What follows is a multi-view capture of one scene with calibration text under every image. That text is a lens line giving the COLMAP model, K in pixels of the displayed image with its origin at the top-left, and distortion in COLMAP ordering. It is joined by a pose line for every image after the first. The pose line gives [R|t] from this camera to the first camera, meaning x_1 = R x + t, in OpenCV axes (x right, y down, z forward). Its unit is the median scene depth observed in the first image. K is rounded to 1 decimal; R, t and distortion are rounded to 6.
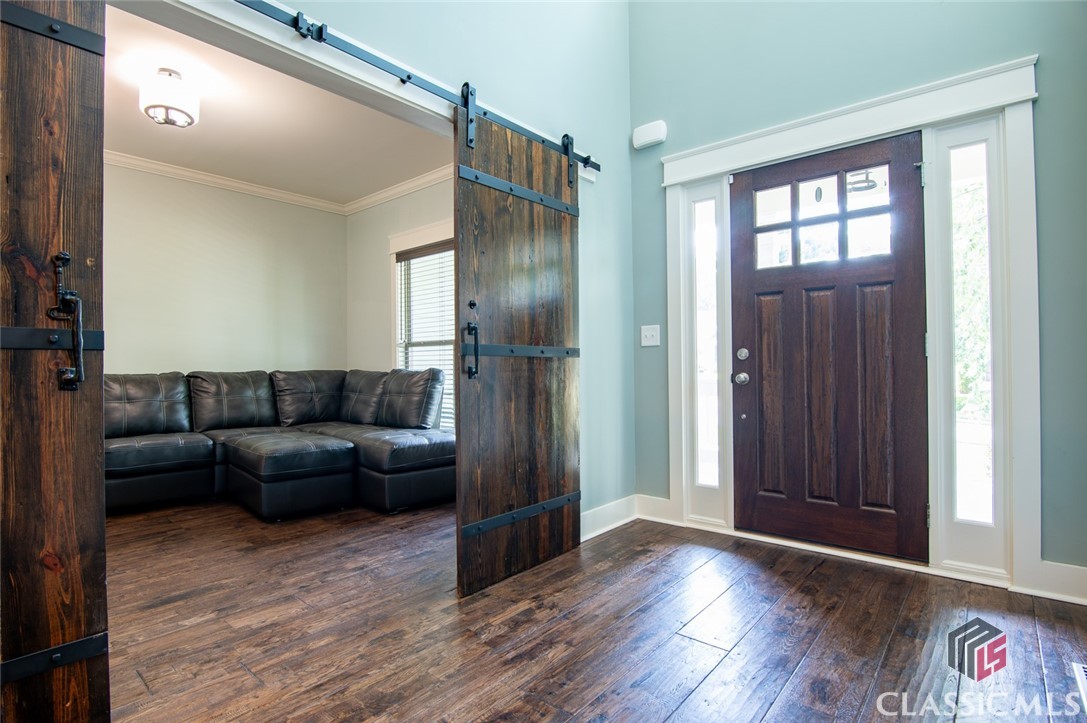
lens RADIAL K [[535.5, 0, 543.5], [0, 535.5, 361.5], [0, 0, 1]] dist [-0.026009, -0.000481]
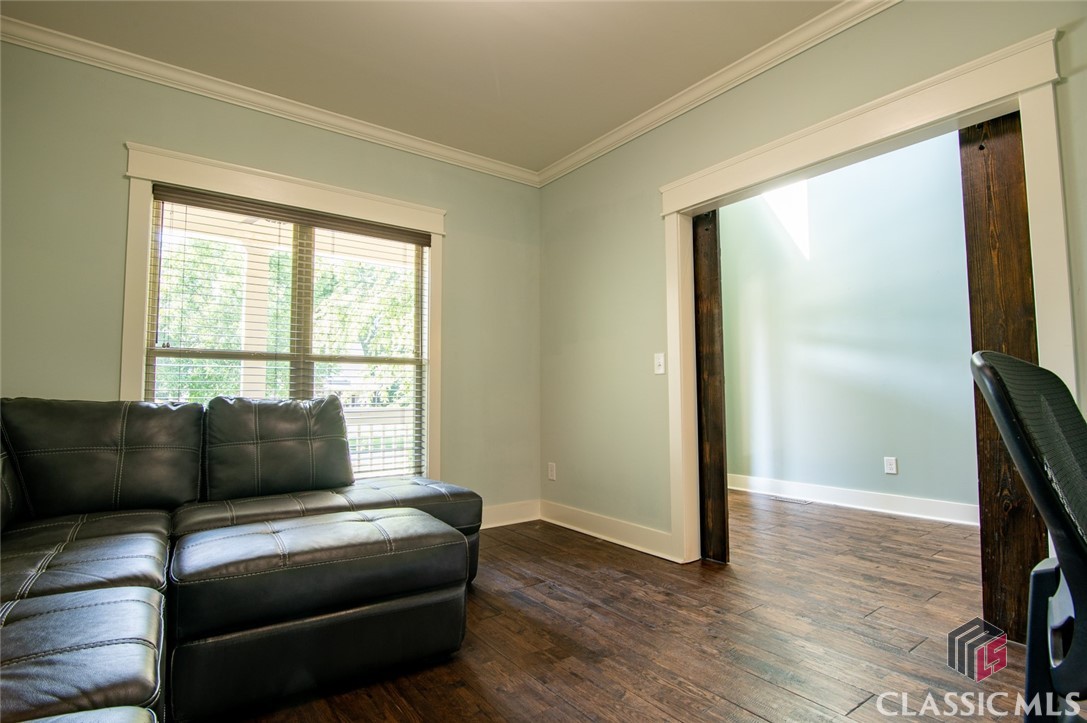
lens RADIAL K [[535.5, 0, 543.5], [0, 535.5, 361.5], [0, 0, 1]] dist [-0.026009, -0.000481]
pose [[0.222915, 0.072344, 0.972150, -0.869695], [-0.000272, 0.997247, -0.074149, 0.019867], [-0.974838, 0.016264, 0.222321, 0.624986]]
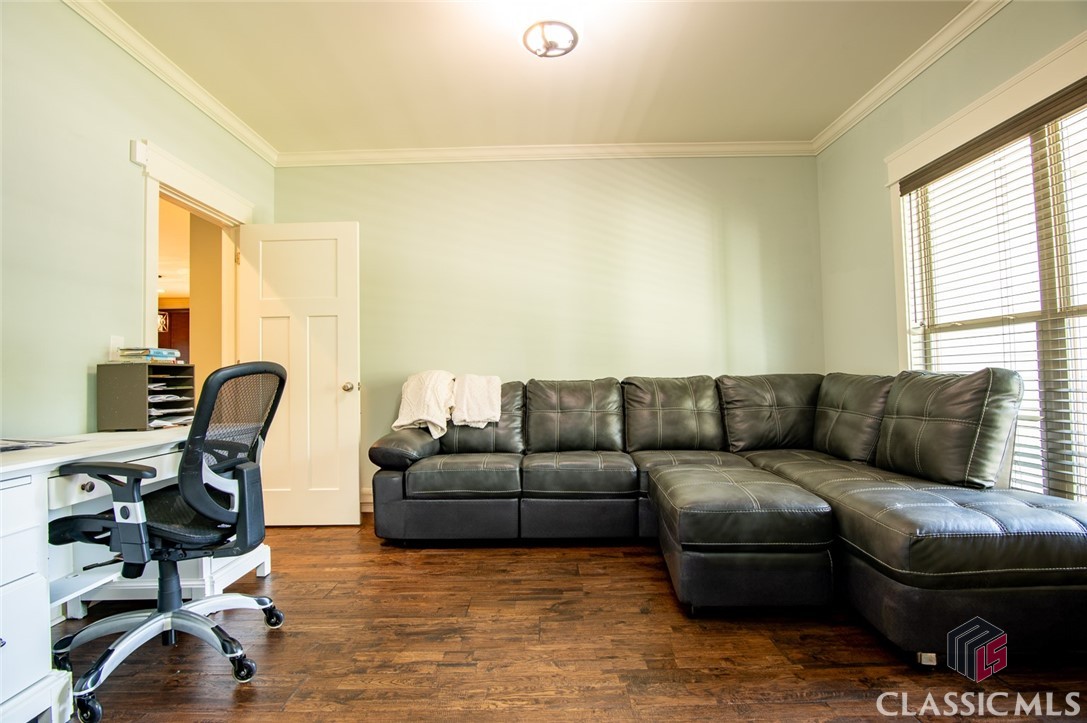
lens RADIAL K [[535.5, 0, 543.5], [0, 535.5, 361.5], [0, 0, 1]] dist [-0.026009, -0.000481]
pose [[0.656050, -0.026086, -0.754266, -0.117621], [0.020865, 0.999647, -0.016424, 0.005732], [0.754429, -0.004963, 0.656363, 0.370972]]
